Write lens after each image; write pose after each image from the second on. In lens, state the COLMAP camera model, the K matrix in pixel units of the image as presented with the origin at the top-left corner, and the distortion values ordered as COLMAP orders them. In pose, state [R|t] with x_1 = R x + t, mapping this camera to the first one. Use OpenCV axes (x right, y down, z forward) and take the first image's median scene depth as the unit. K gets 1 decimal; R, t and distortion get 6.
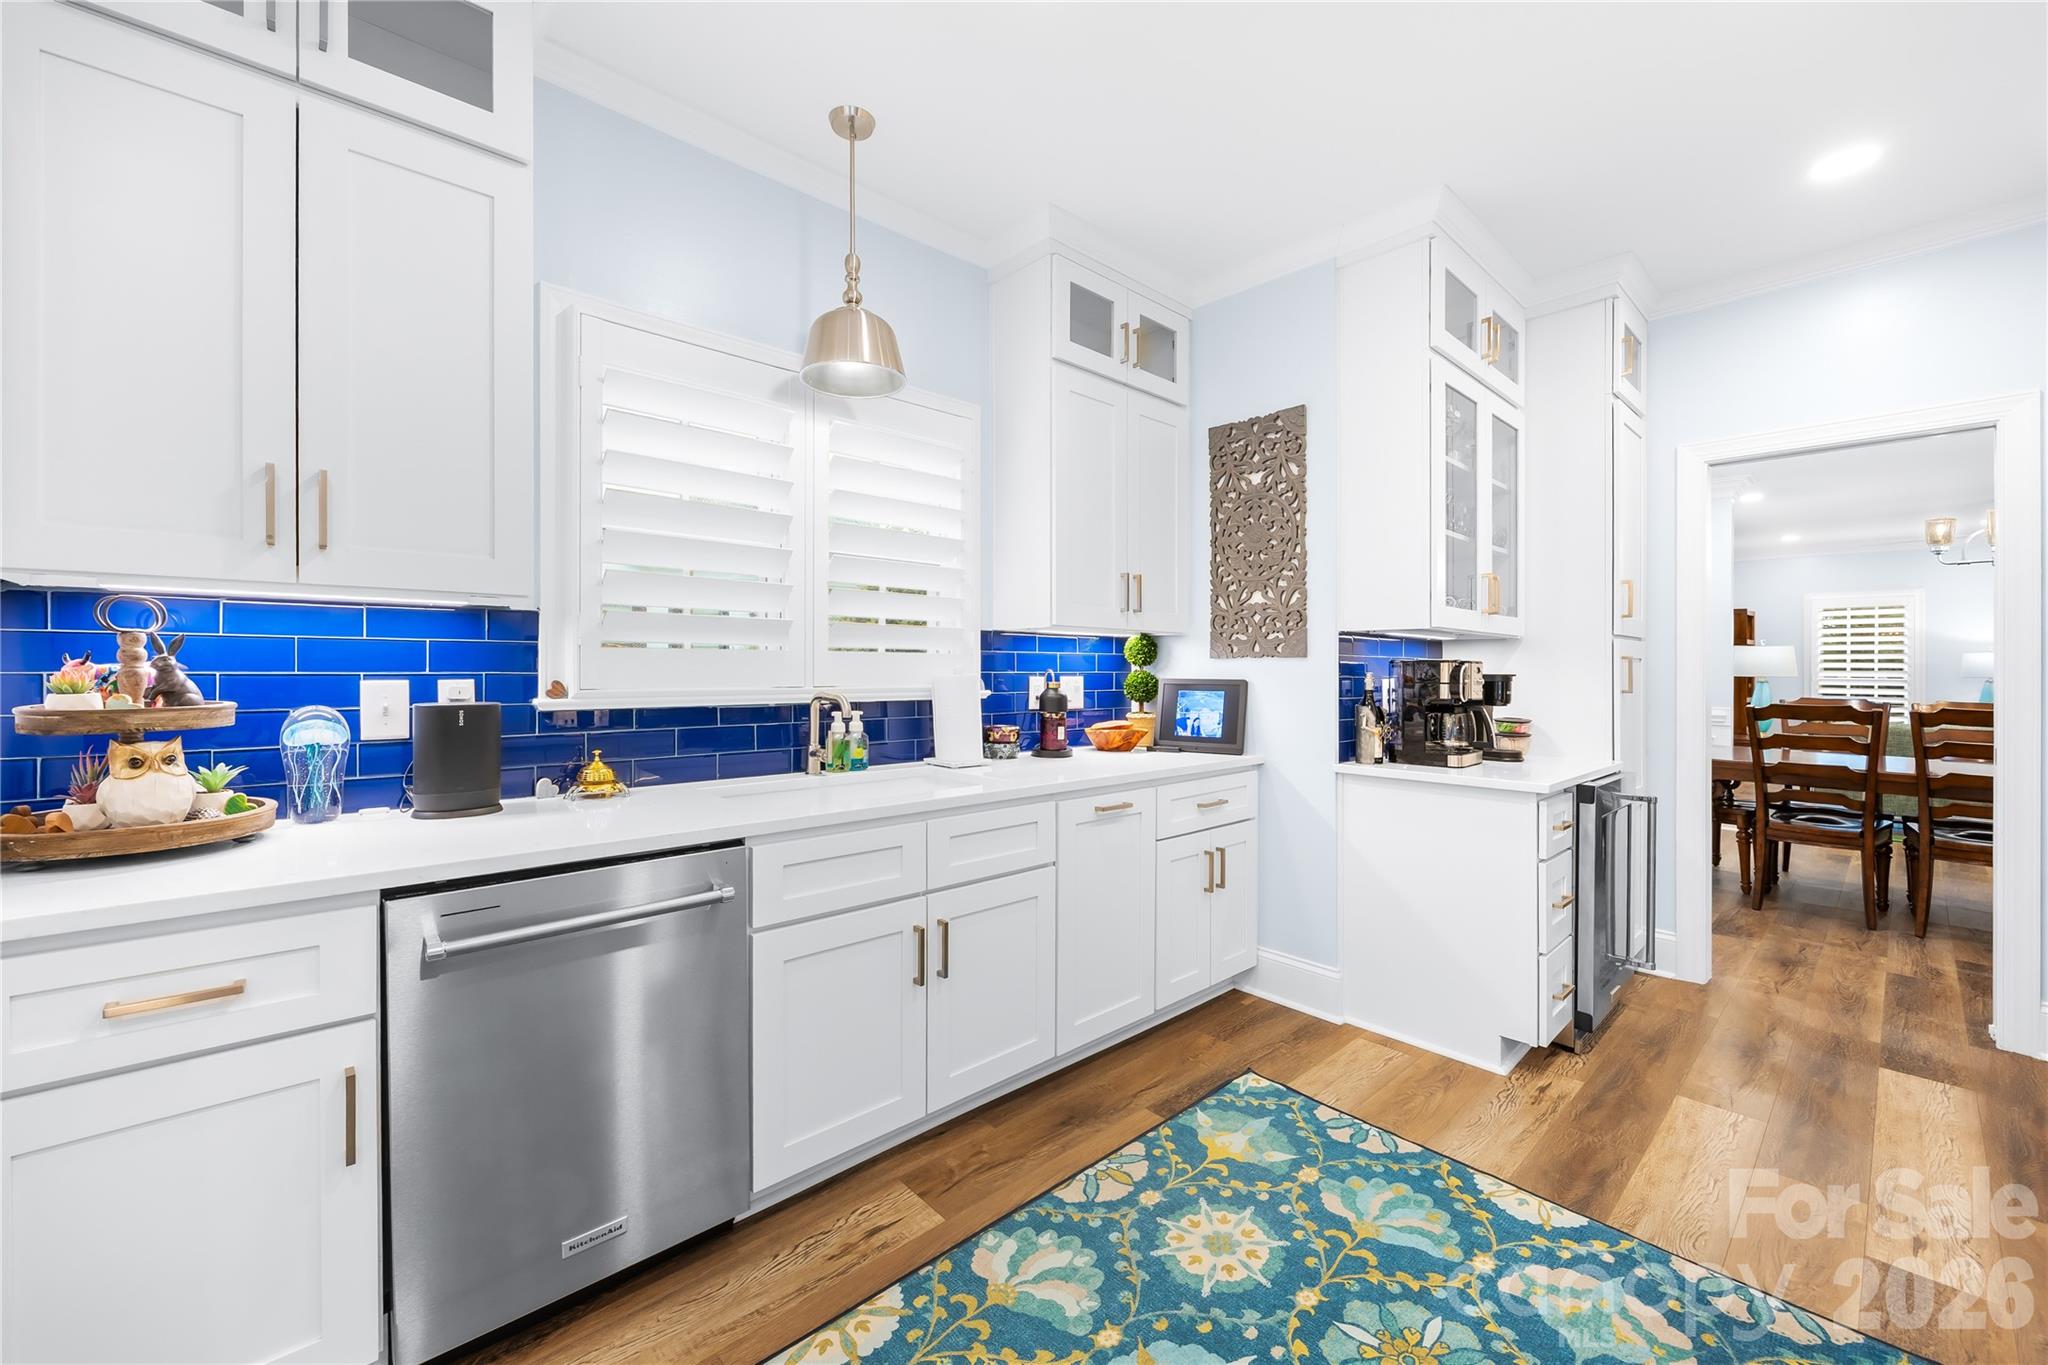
lens RADIAL K [[804.6, 0, 1013.7], [0, 804.6, 668.9], [0, 0, 1]] dist [-0.005612, 0.000483]
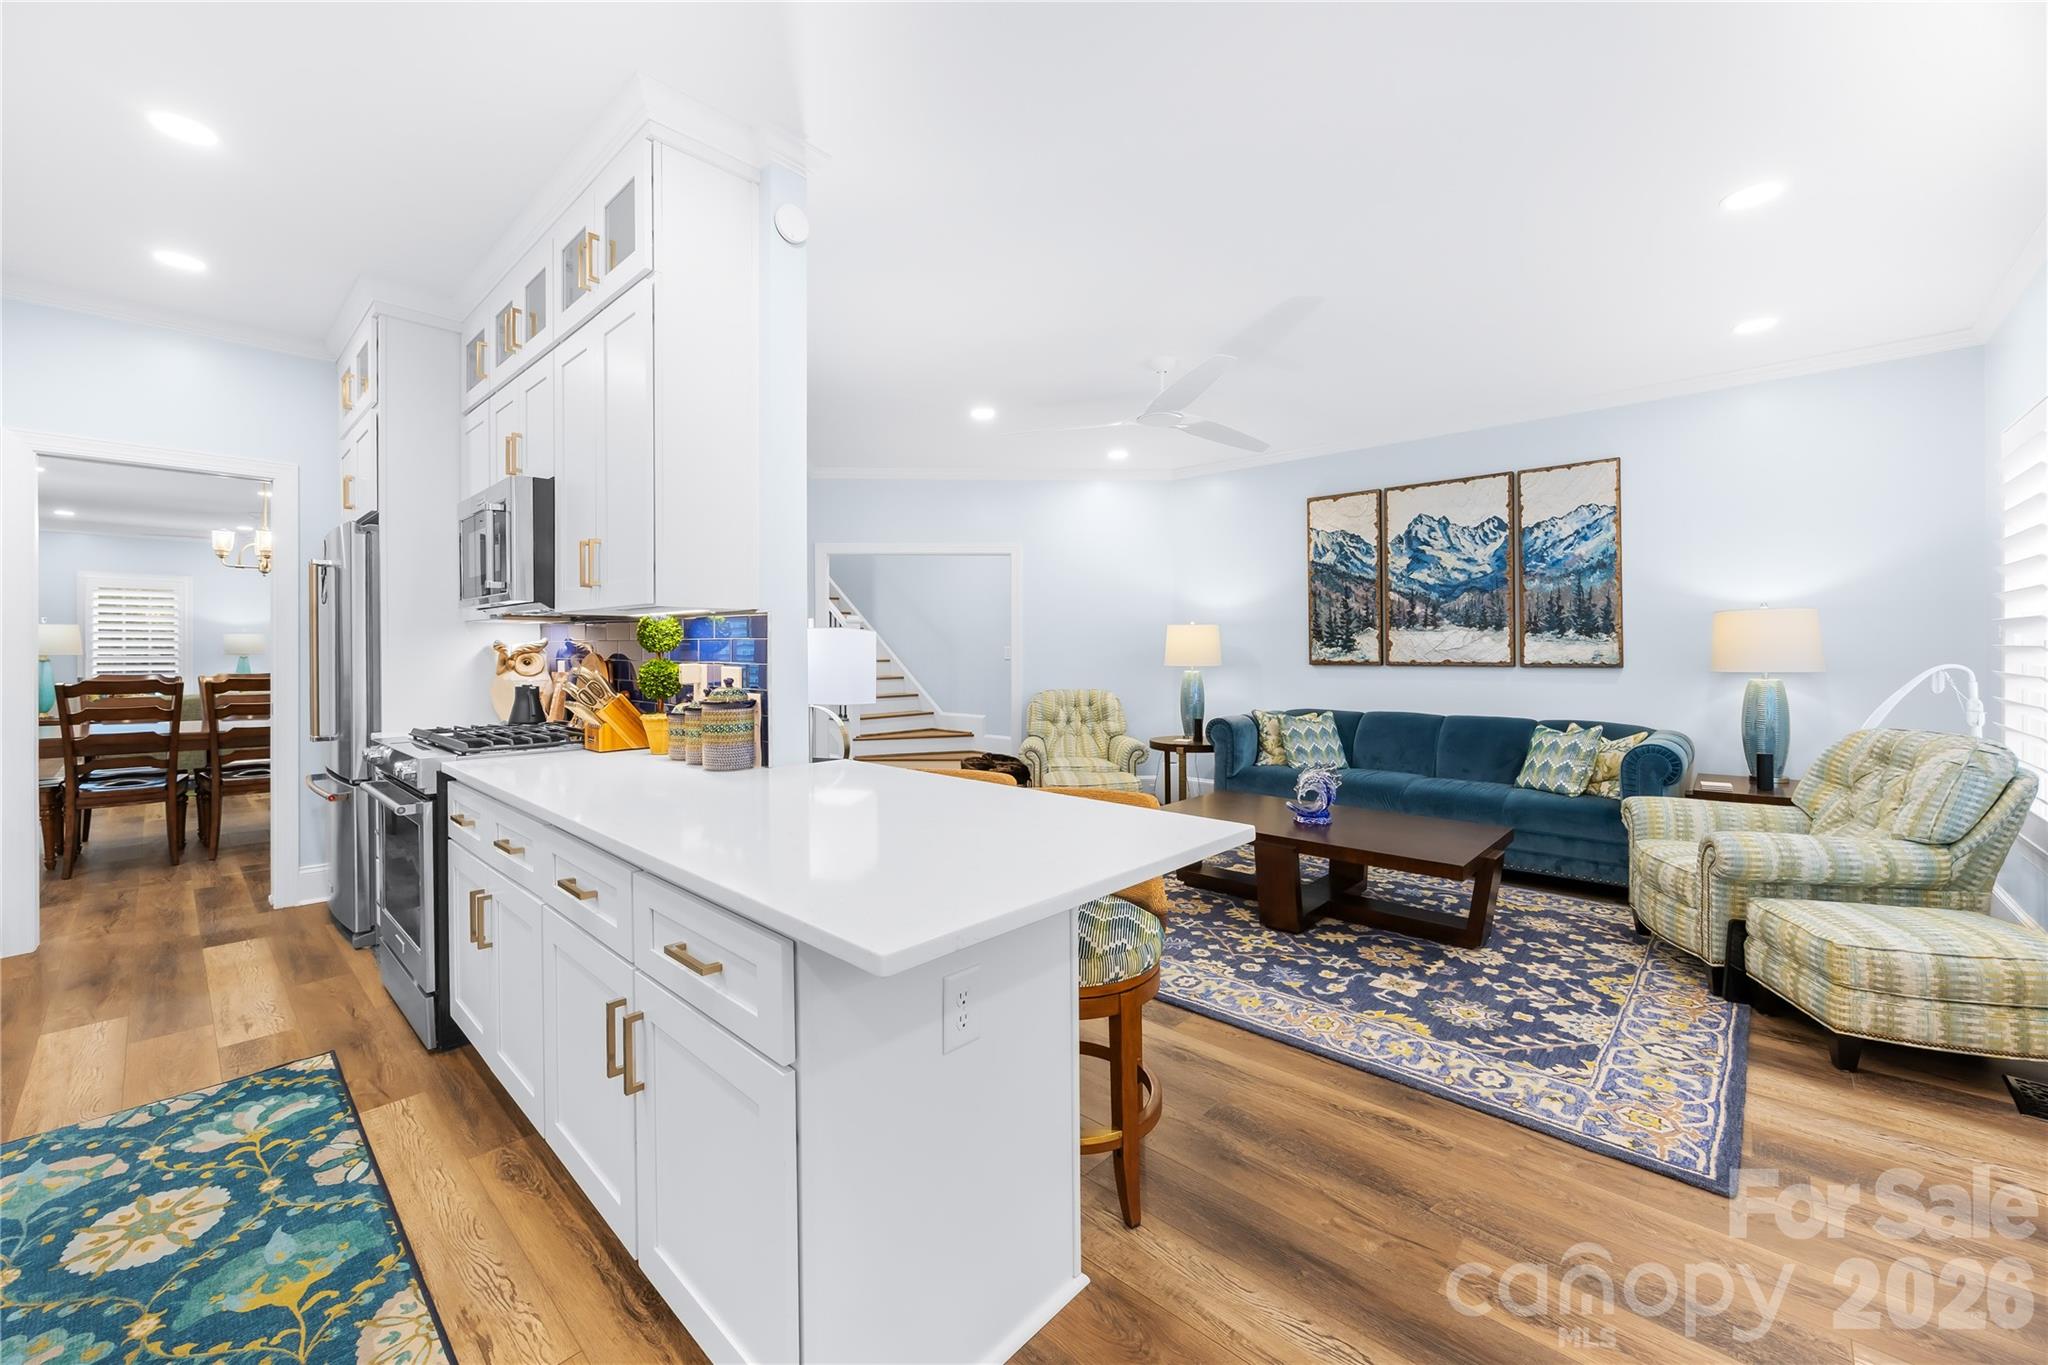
lens RADIAL K [[804.6, 0, 1014.9], [0, 804.6, 656.7], [0, 0, 1]] dist [-0.005612, 0.000483]
pose [[-0.089474, -0.010233, 0.995937, -0.361470], [-0.006196, 0.999934, 0.009718, -0.011263], [-0.995970, -0.005301, -0.089532, -0.227792]]
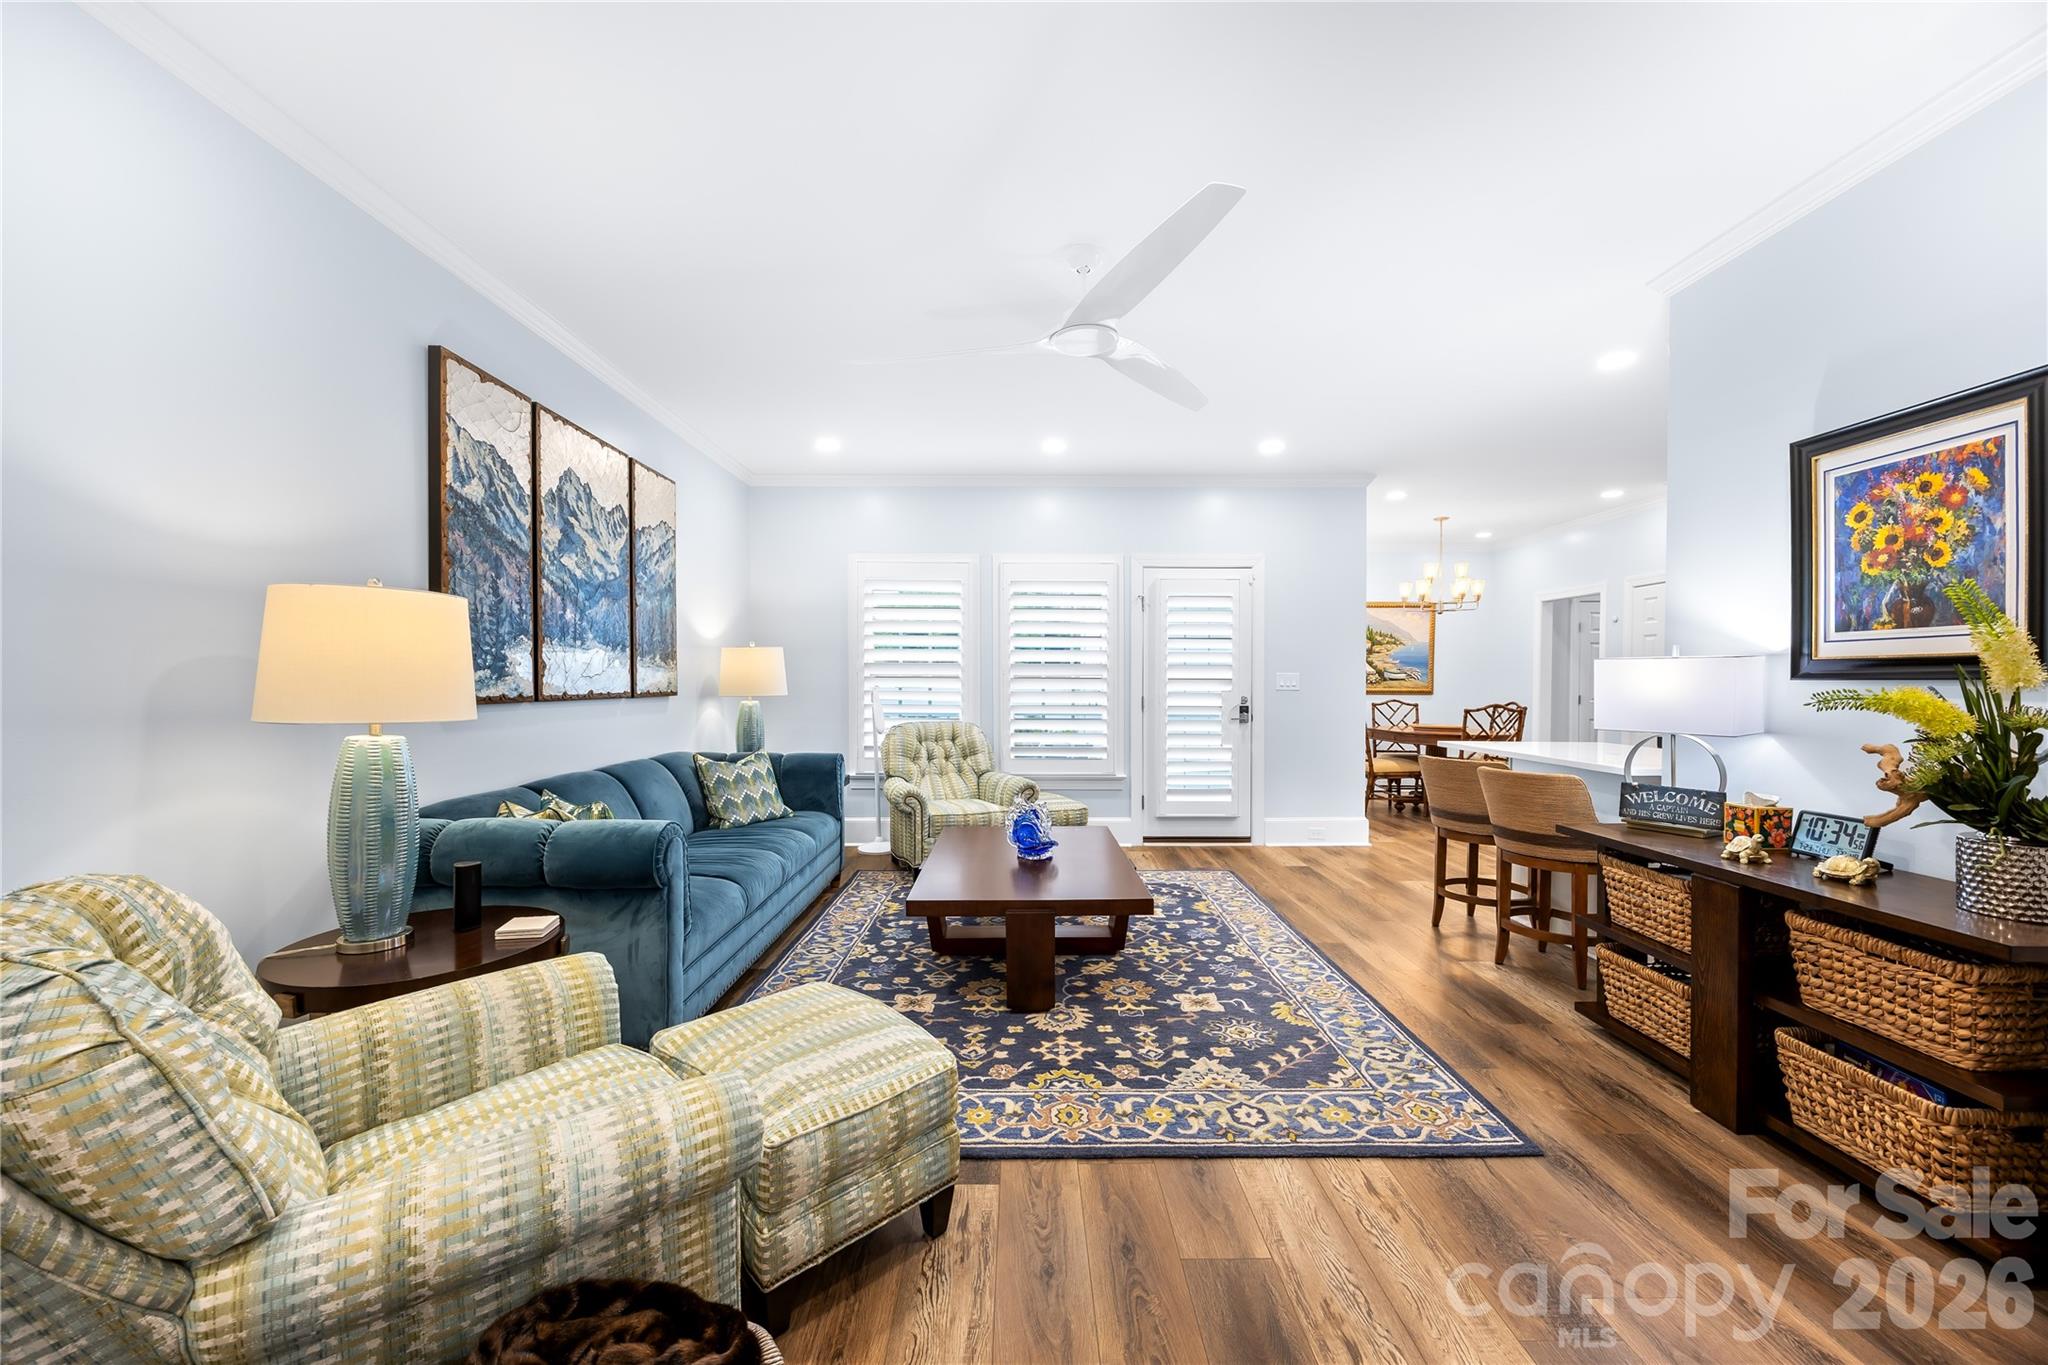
lens RADIAL K [[783.2, 0, 1026.2], [0, 783.2, 683.8], [0, 0, 1]] dist [-0.001150, -0.000522]
pose [[-0.671449, -0.000937, -0.741050, 2.184152], [0.000278, 0.999999, -0.001516, 0.002741], [0.741051, -0.001224, -0.671448, 0.017218]]
